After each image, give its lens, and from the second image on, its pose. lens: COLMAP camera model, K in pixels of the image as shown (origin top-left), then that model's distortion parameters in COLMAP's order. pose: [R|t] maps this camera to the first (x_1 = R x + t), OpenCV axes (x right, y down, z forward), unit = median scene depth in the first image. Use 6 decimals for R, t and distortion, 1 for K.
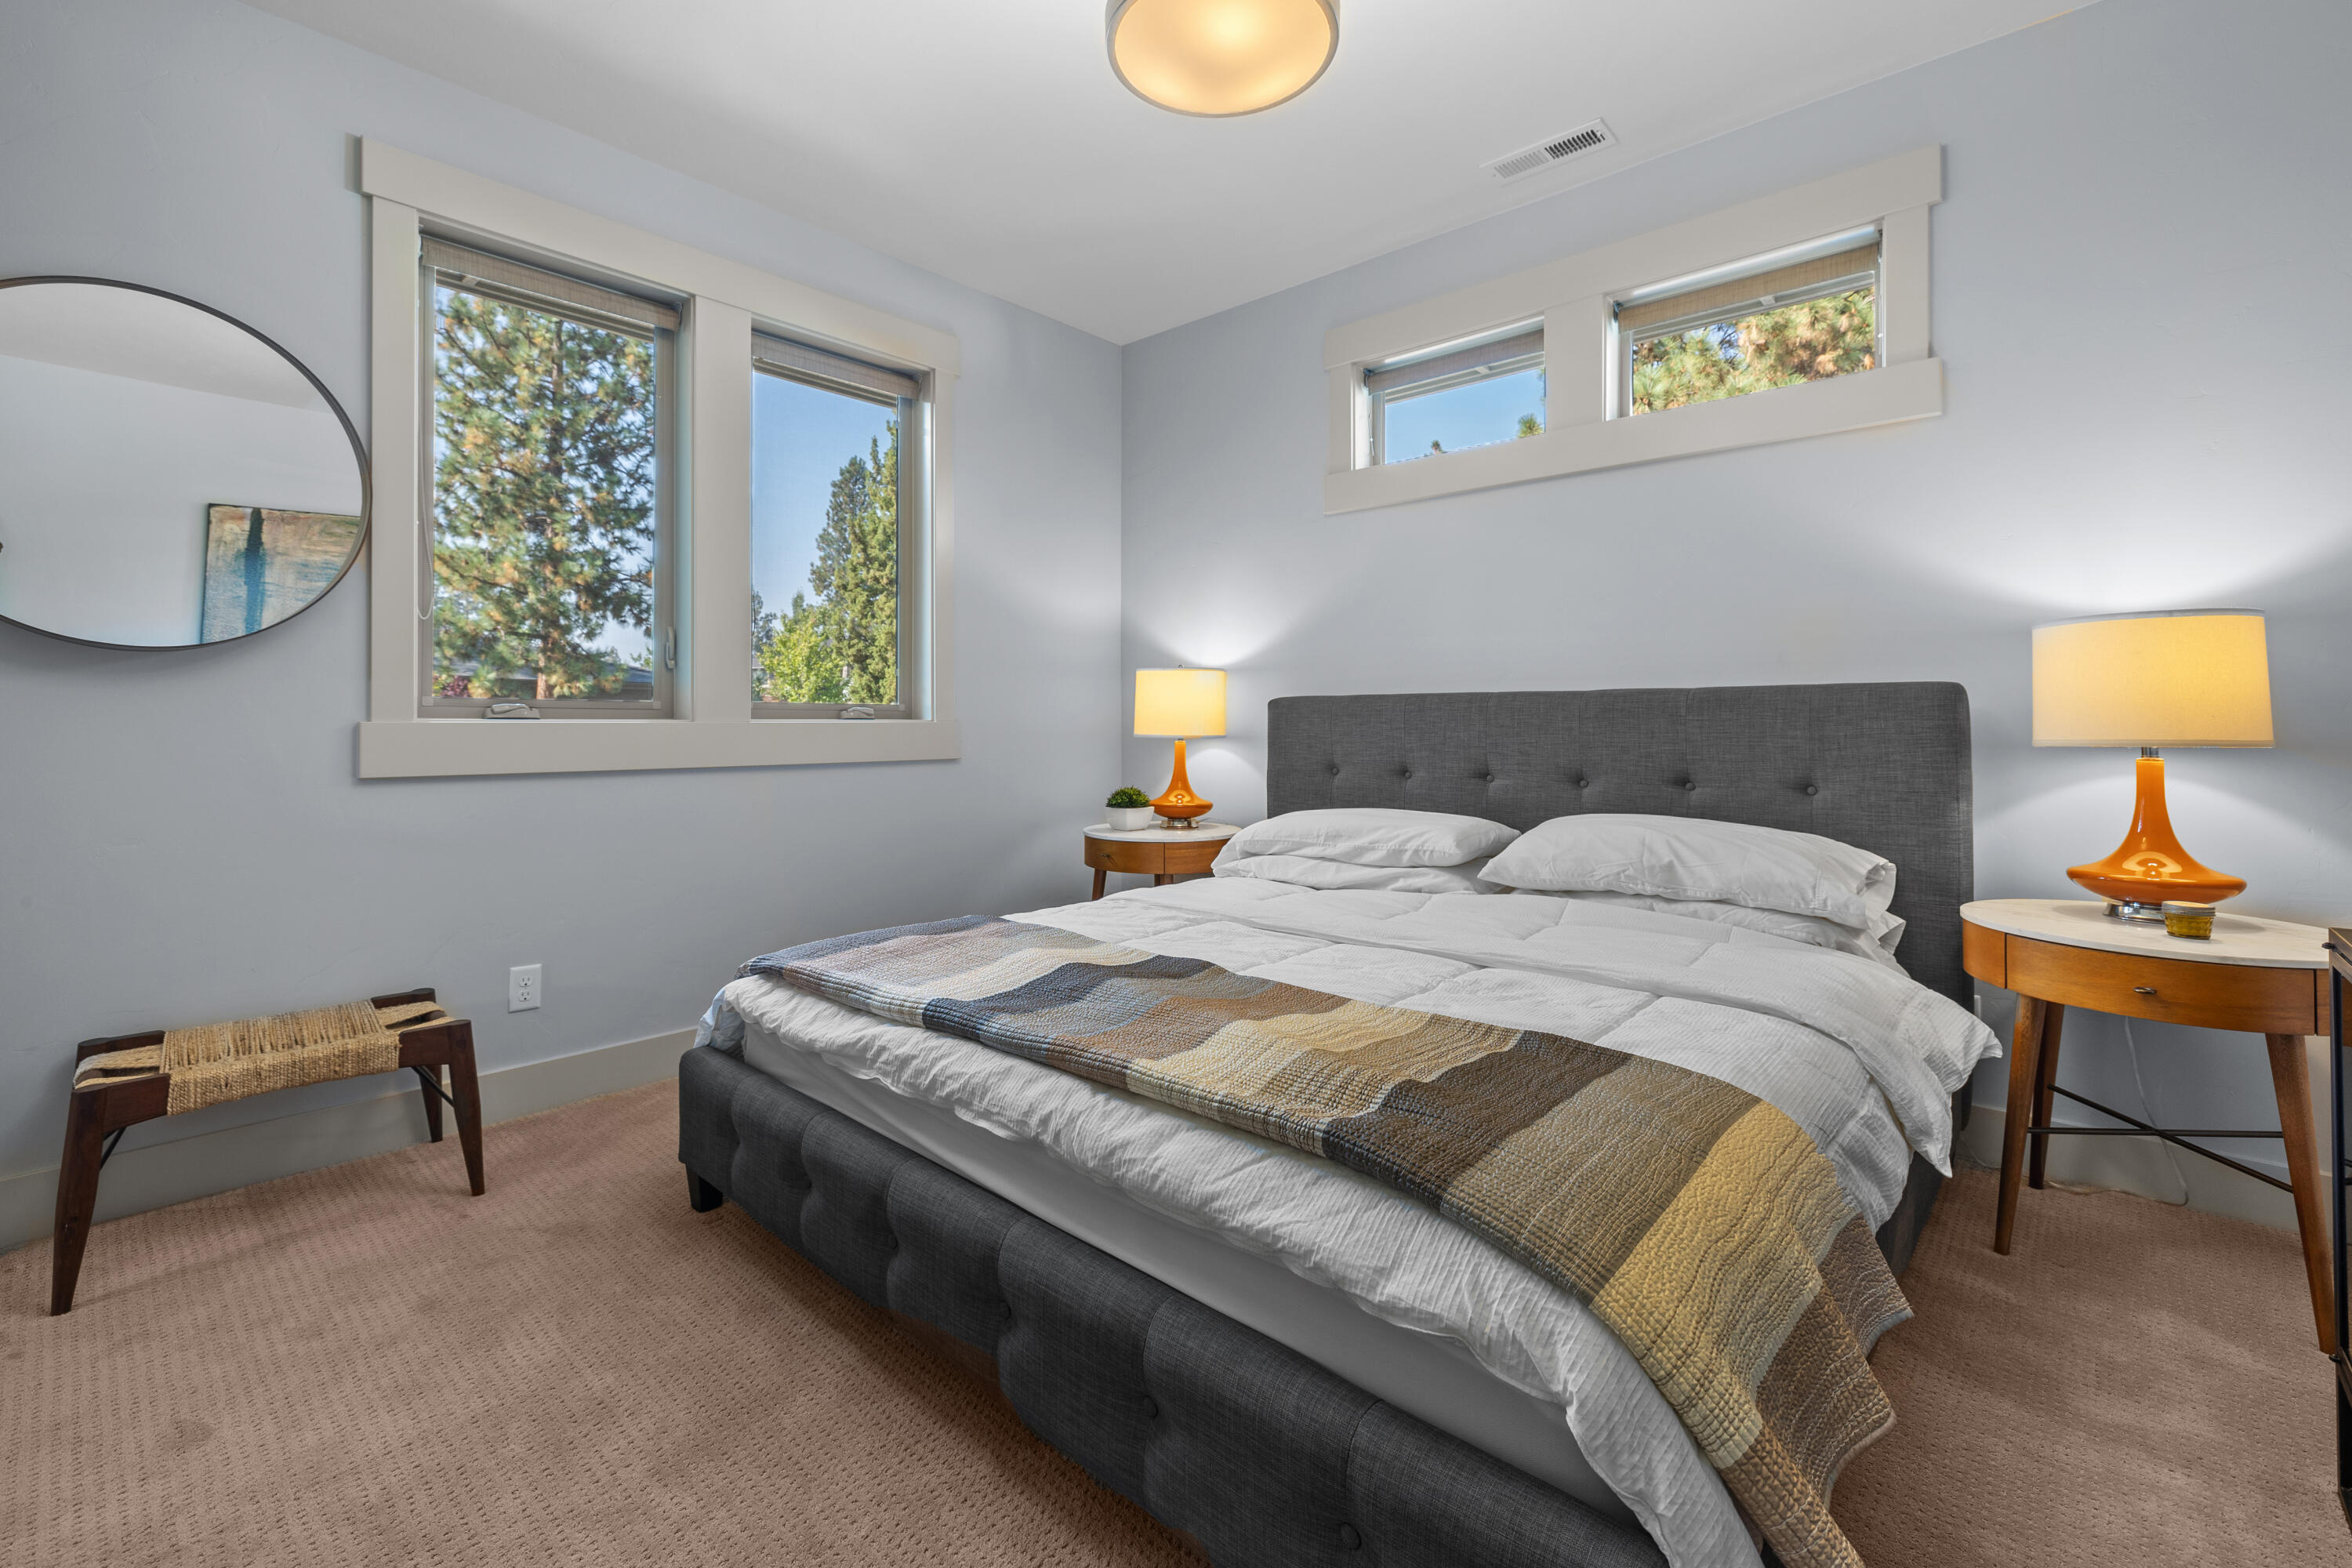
lens RADIAL K [[1000.0, 0, 1168.1], [0, 1000.0, 749.7], [0, 0, 1]] dist [-0.000141, 0.000360]
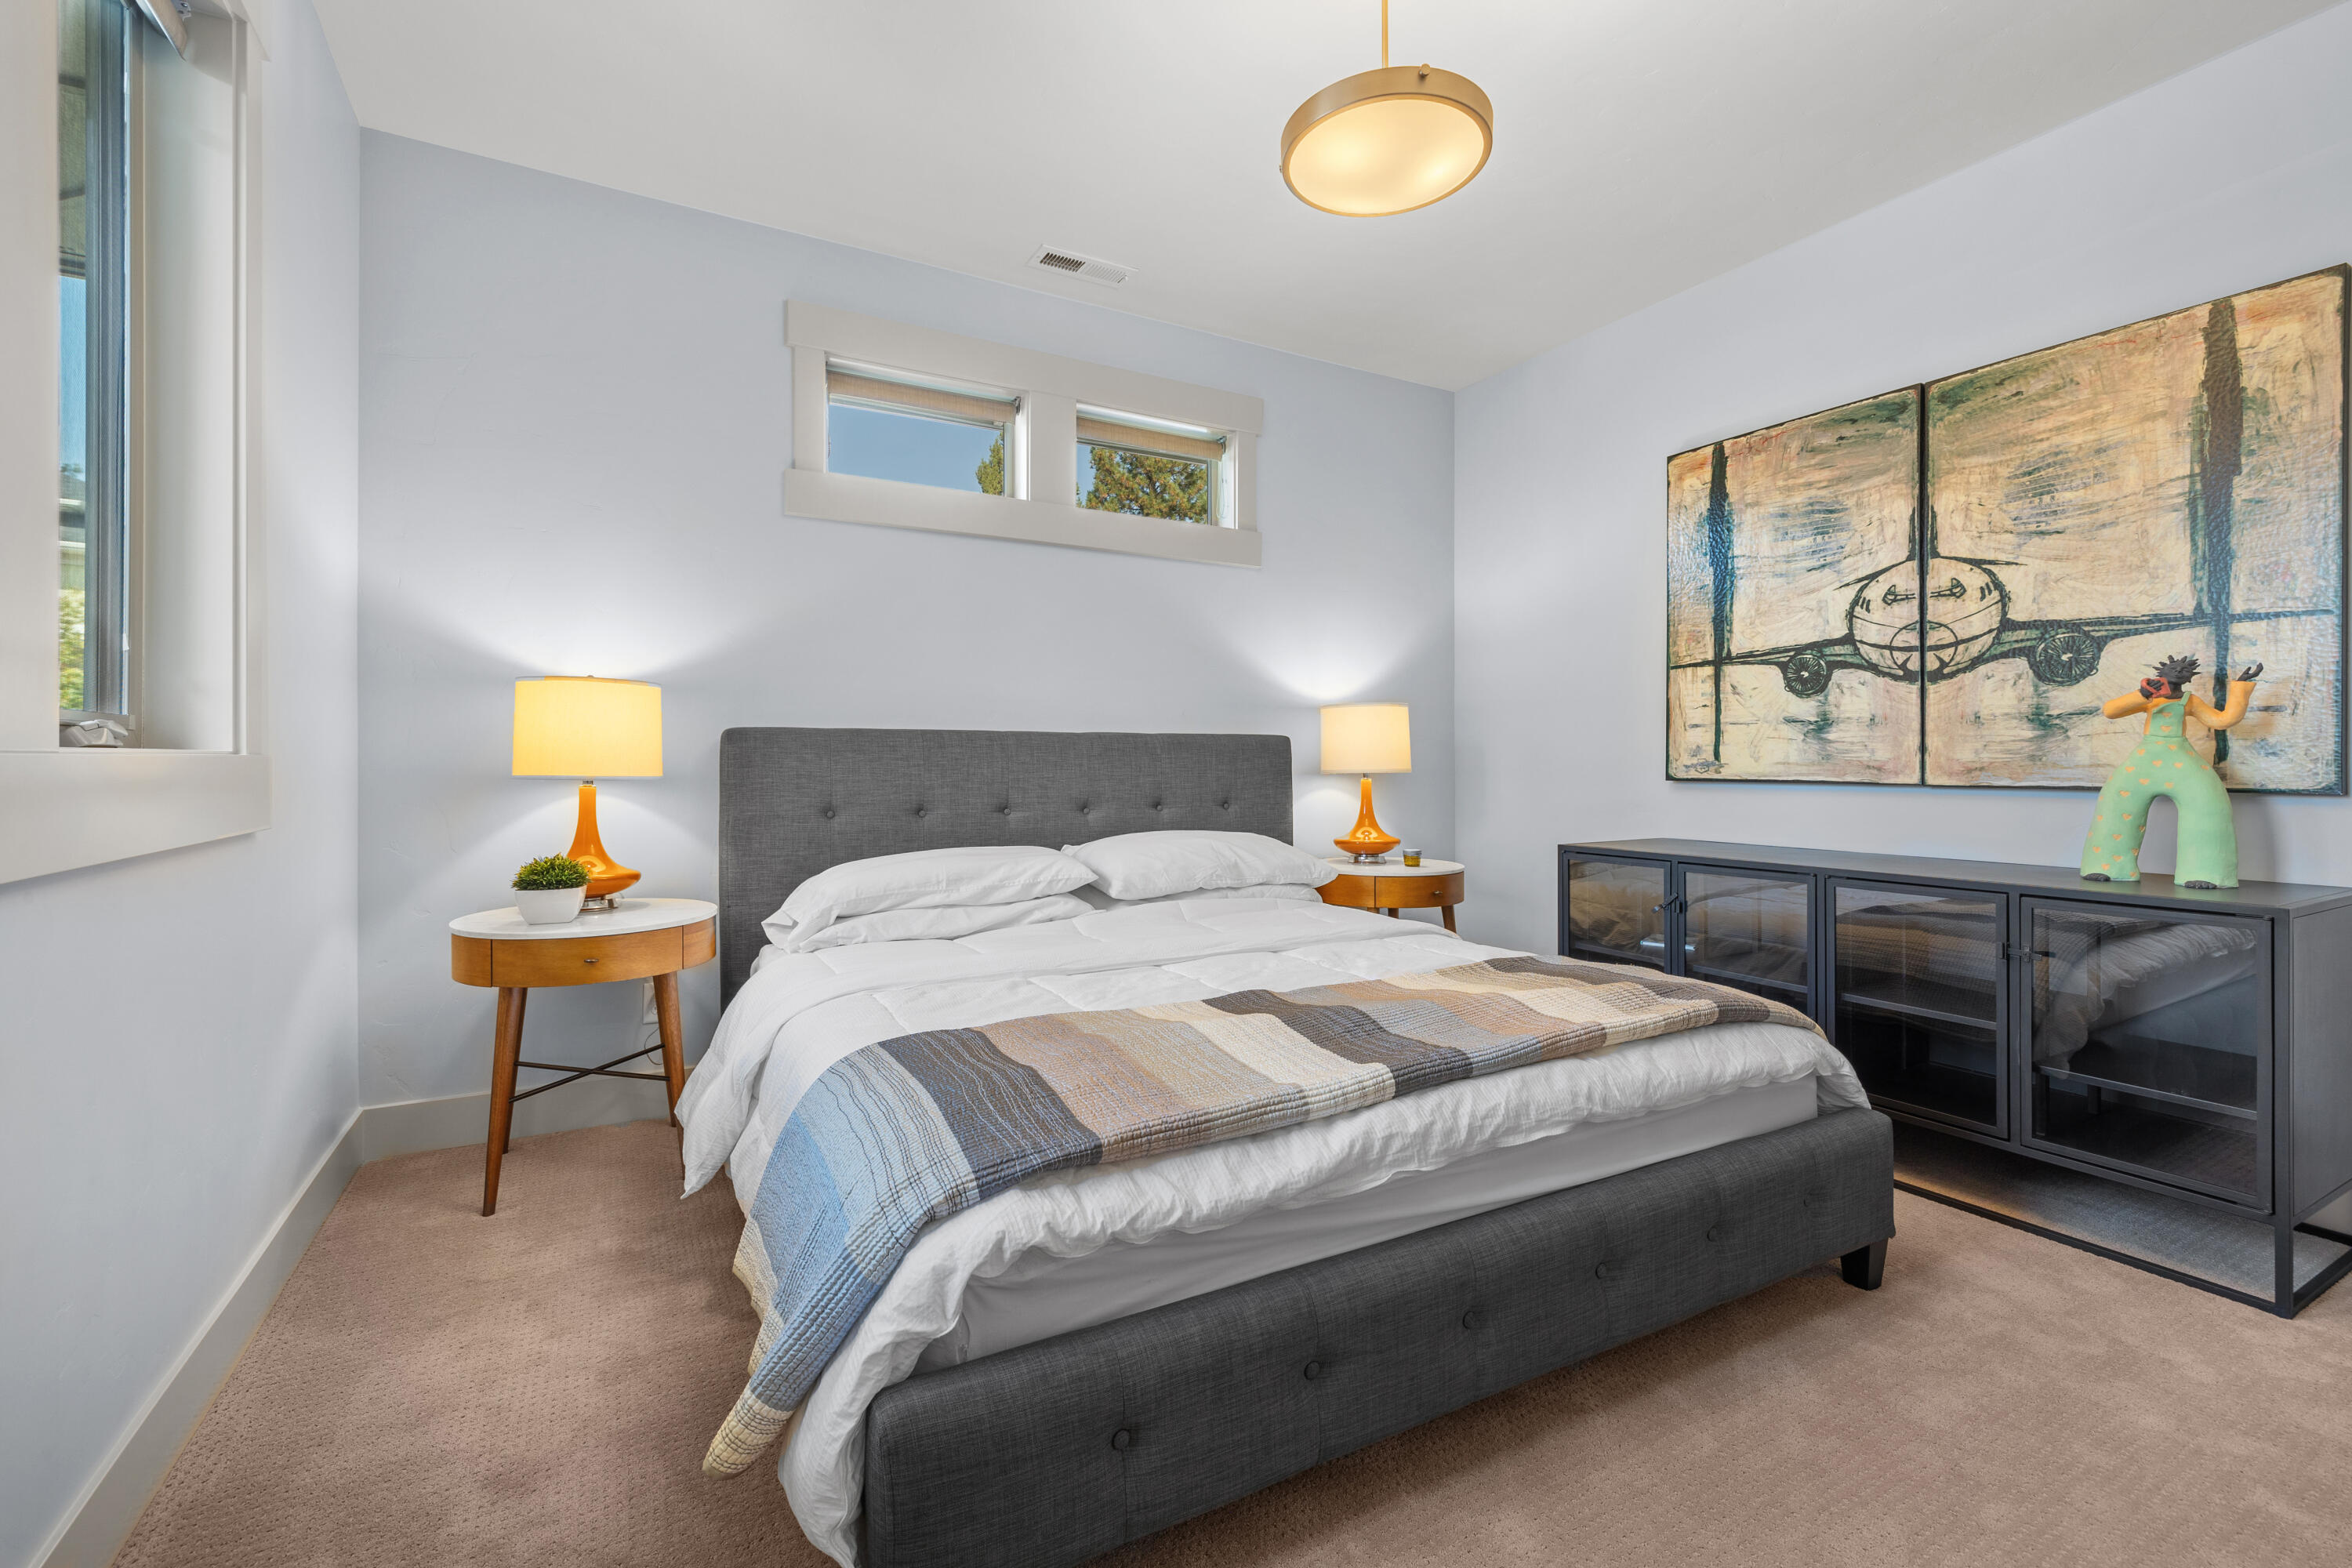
lens RADIAL K [[1000.0, 0, 1168.1], [0, 1000.0, 749.7], [0, 0, 1]] dist [-0.000141, 0.000360]
pose [[0.326590, 0.005036, 0.945153, -0.851303], [0.020956, 0.999701, -0.012567, -0.027122], [-0.944934, 0.023911, 0.326387, 0.636473]]
